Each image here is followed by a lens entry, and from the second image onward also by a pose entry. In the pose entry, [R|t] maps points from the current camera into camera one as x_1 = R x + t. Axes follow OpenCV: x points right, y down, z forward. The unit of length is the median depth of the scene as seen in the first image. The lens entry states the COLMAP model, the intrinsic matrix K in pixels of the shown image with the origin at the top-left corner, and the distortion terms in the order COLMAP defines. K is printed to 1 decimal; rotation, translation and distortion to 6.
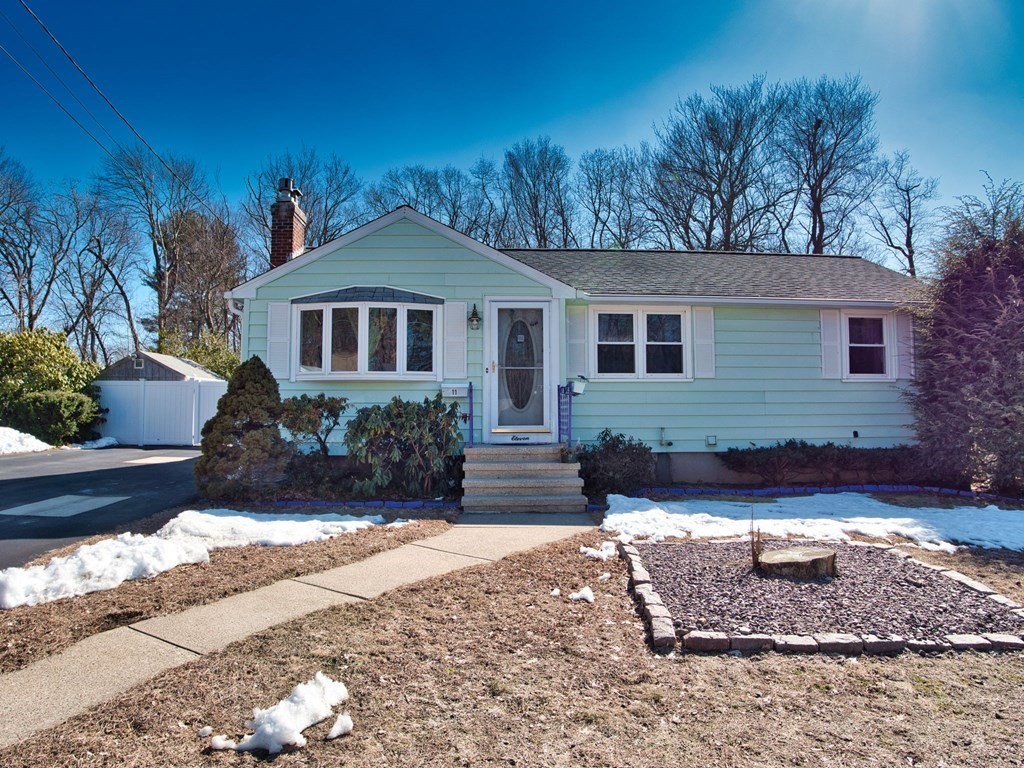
lens RADIAL K [[610.7, 0, 500.9], [0, 610.7, 388.4], [0, 0, 1]] dist [-0.126247, 0.039792]
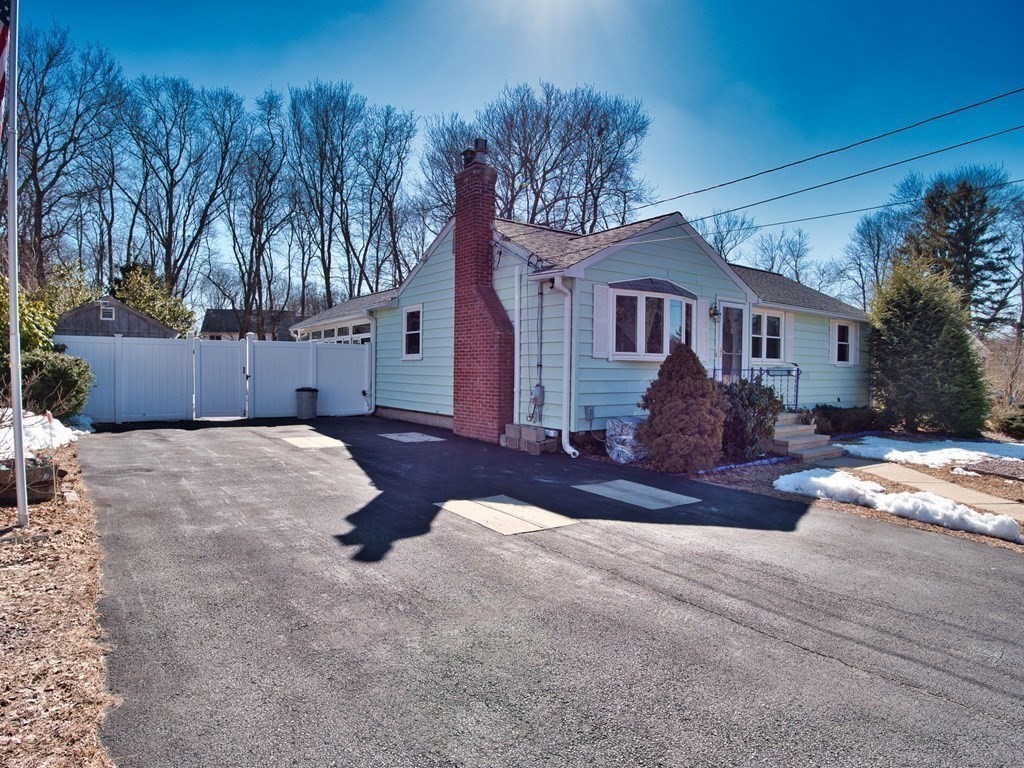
lens RADIAL K [[610.7, 0, 500.9], [0, 610.7, 388.4], [0, 0, 1]] dist [-0.126247, 0.039792]
pose [[0.834669, -0.007602, 0.550699, -1.083305], [-0.036849, 0.996893, 0.069612, -0.030737], [-0.549518, -0.078395, 0.831796, 0.198763]]
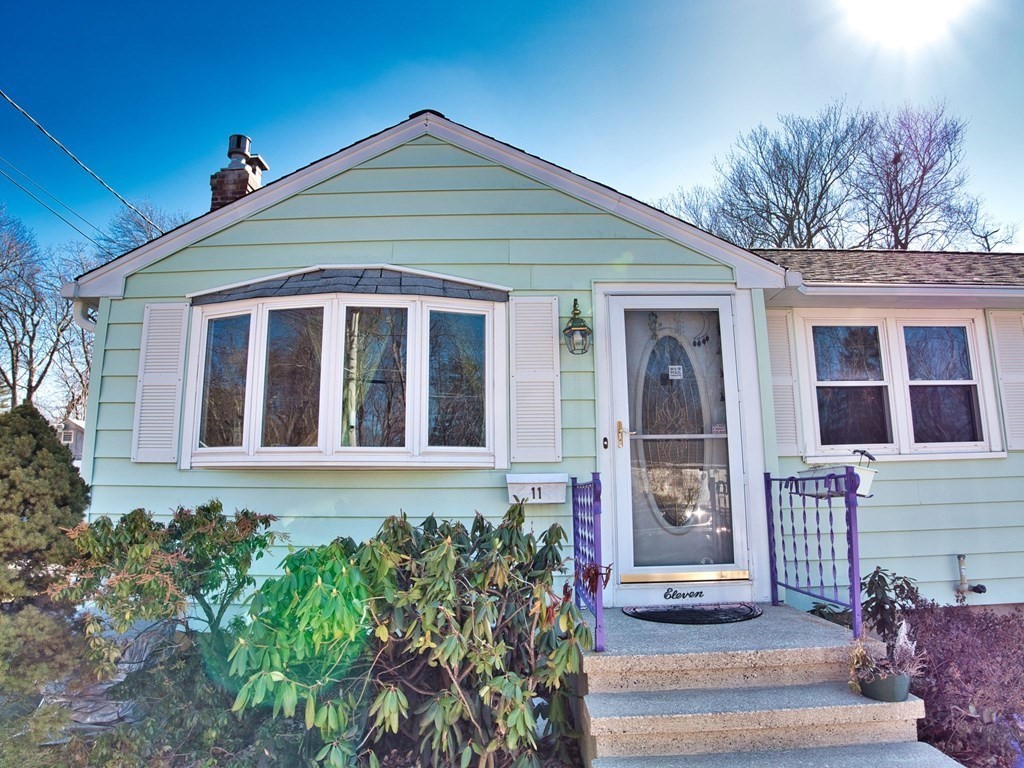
lens RADIAL K [[610.7, 0, 500.9], [0, 610.7, 388.4], [0, 0, 1]] dist [-0.126247, 0.039792]
pose [[0.998931, -0.013617, -0.044176, -0.079545], [0.007948, 0.991991, -0.126061, -0.013406], [0.045539, 0.125575, 0.991038, 0.542632]]
